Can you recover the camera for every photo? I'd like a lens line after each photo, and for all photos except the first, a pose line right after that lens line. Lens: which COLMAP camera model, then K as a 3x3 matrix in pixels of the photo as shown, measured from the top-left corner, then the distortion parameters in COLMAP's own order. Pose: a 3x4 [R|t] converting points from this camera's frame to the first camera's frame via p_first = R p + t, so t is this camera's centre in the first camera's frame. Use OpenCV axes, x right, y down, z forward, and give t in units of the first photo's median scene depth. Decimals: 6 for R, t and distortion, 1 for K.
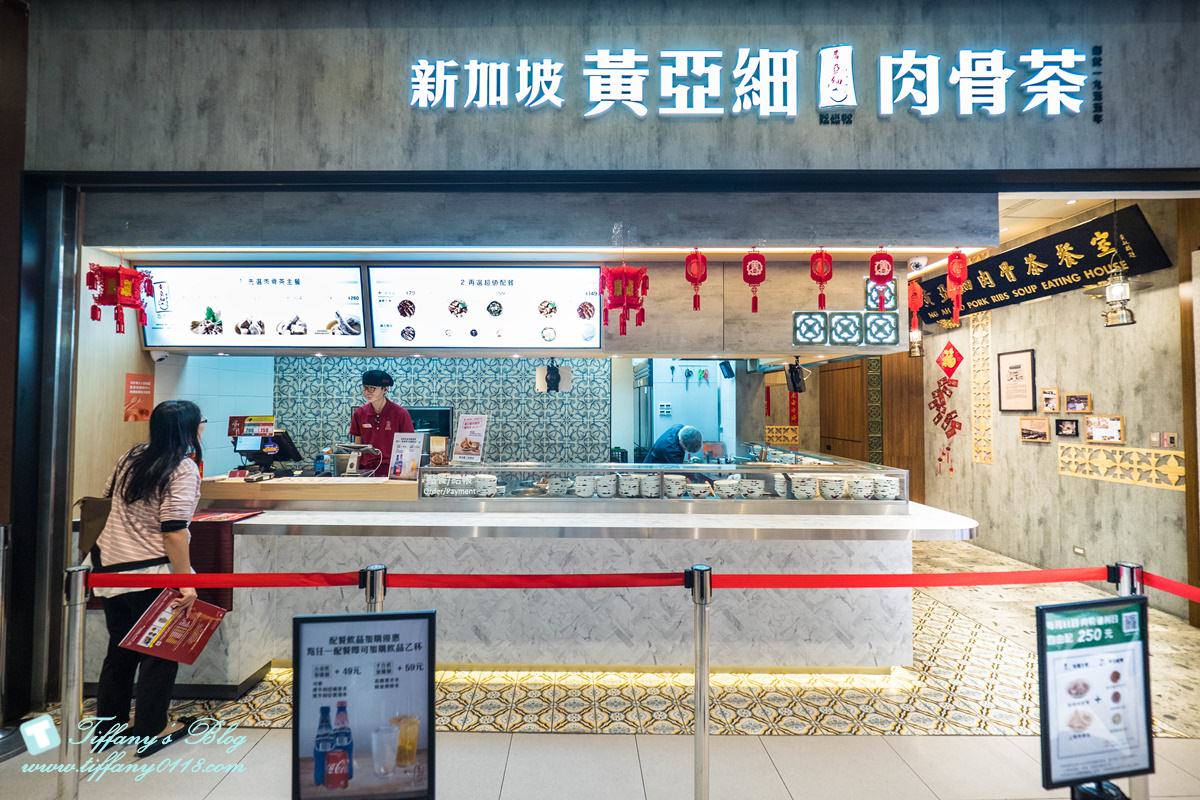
lens RADIAL K [[495.8, 0, 583.3], [0, 495.8, 411.2], [0, 0, 1]] dist [-0.003260, -0.000640]
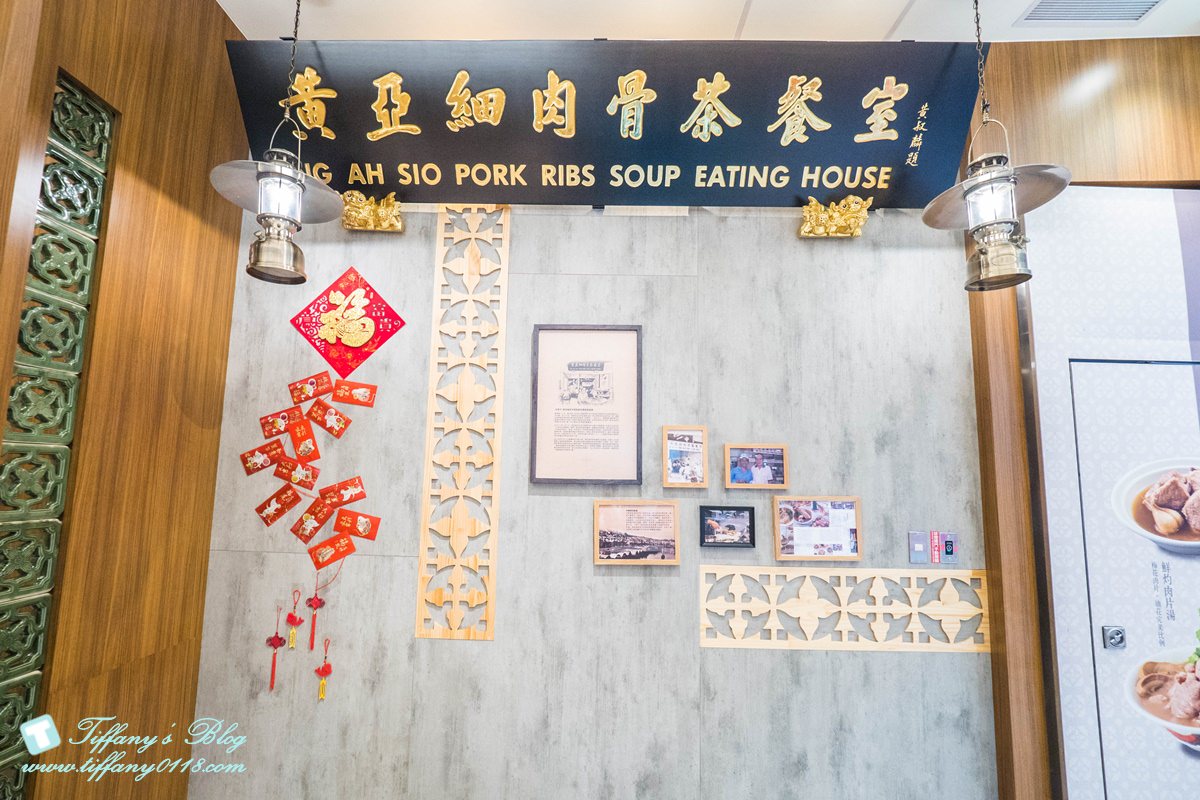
lens RADIAL K [[495.8, 0, 583.3], [0, 495.8, 411.2], [0, 0, 1]] dist [-0.003260, -0.000640]
pose [[0.012727, 0.116148, 0.993150, 0.551221], [-0.011686, 0.993180, -0.116002, -0.012103], [-0.999851, -0.010130, 0.013998, 1.095002]]
